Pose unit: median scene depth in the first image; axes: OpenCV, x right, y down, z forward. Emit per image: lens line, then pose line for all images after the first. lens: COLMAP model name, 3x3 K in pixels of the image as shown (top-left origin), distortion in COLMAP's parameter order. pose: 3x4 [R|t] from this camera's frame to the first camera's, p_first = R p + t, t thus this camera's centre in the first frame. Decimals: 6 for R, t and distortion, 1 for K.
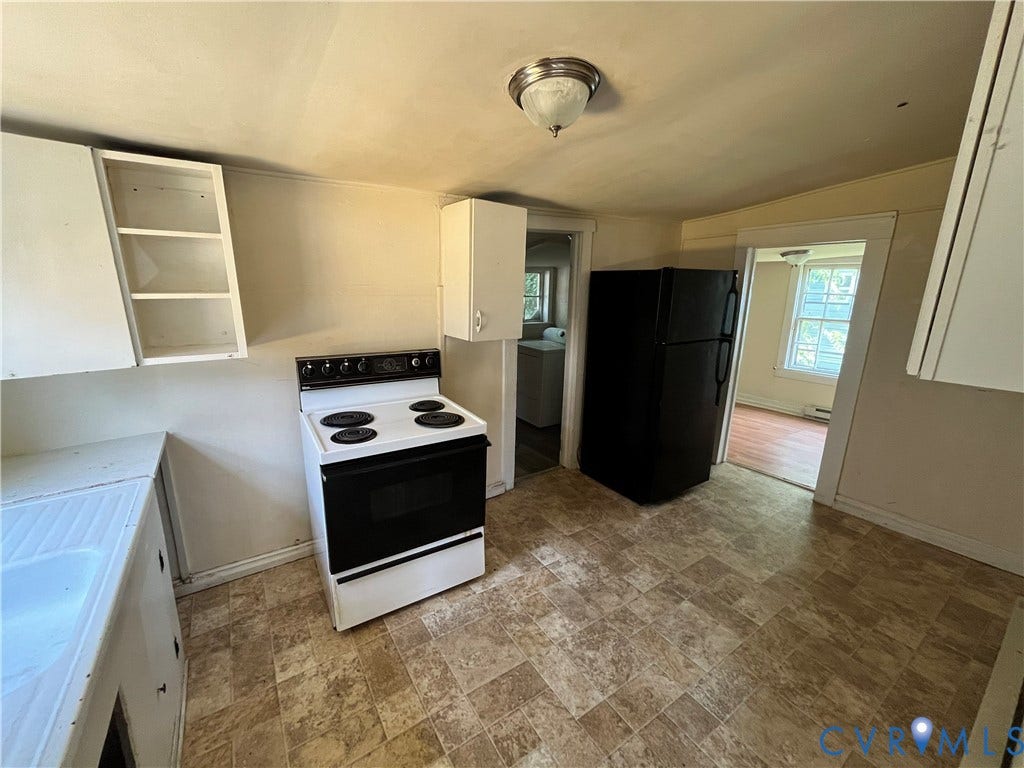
lens RADIAL K [[416.3, 0, 510.7], [0, 416.3, 384.4], [0, 0, 1]] dist [0.001300, 0.000340]
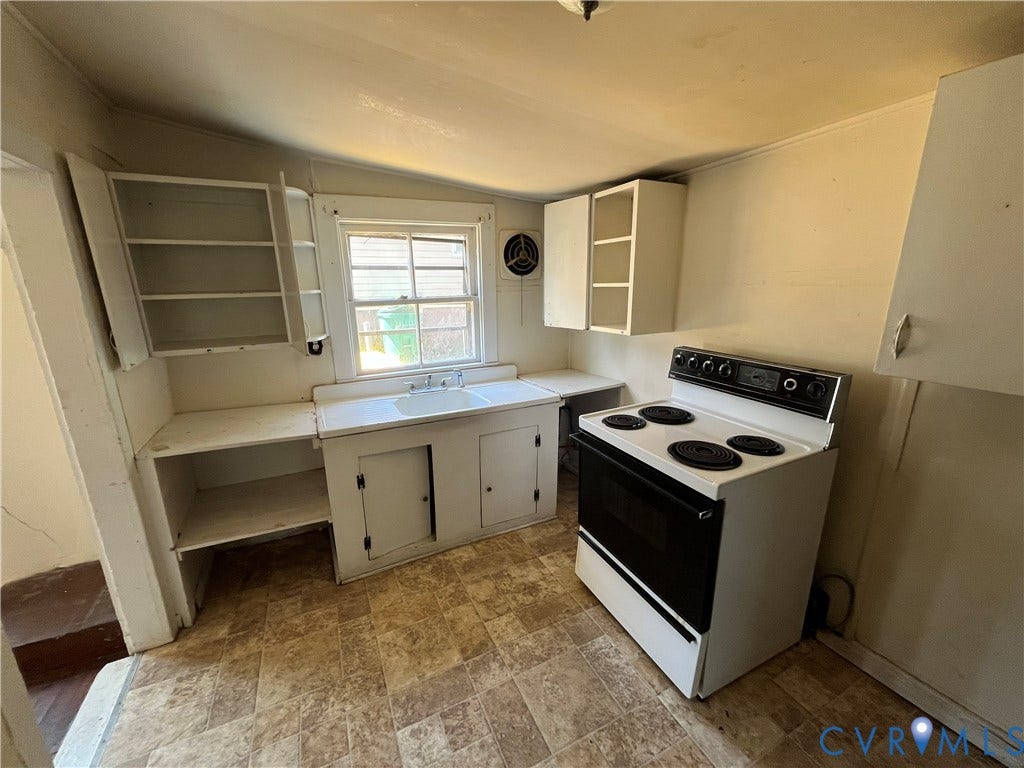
lens RADIAL K [[416.3, 0, 511.5], [0, 416.3, 388.2], [0, 0, 1]] dist [0.001300, 0.000340]
pose [[-0.141986, 0.228468, -0.963142, 0.676123], [-0.220291, 0.941306, 0.255764, -0.167406], [0.965045, 0.248486, -0.083322, 0.868791]]
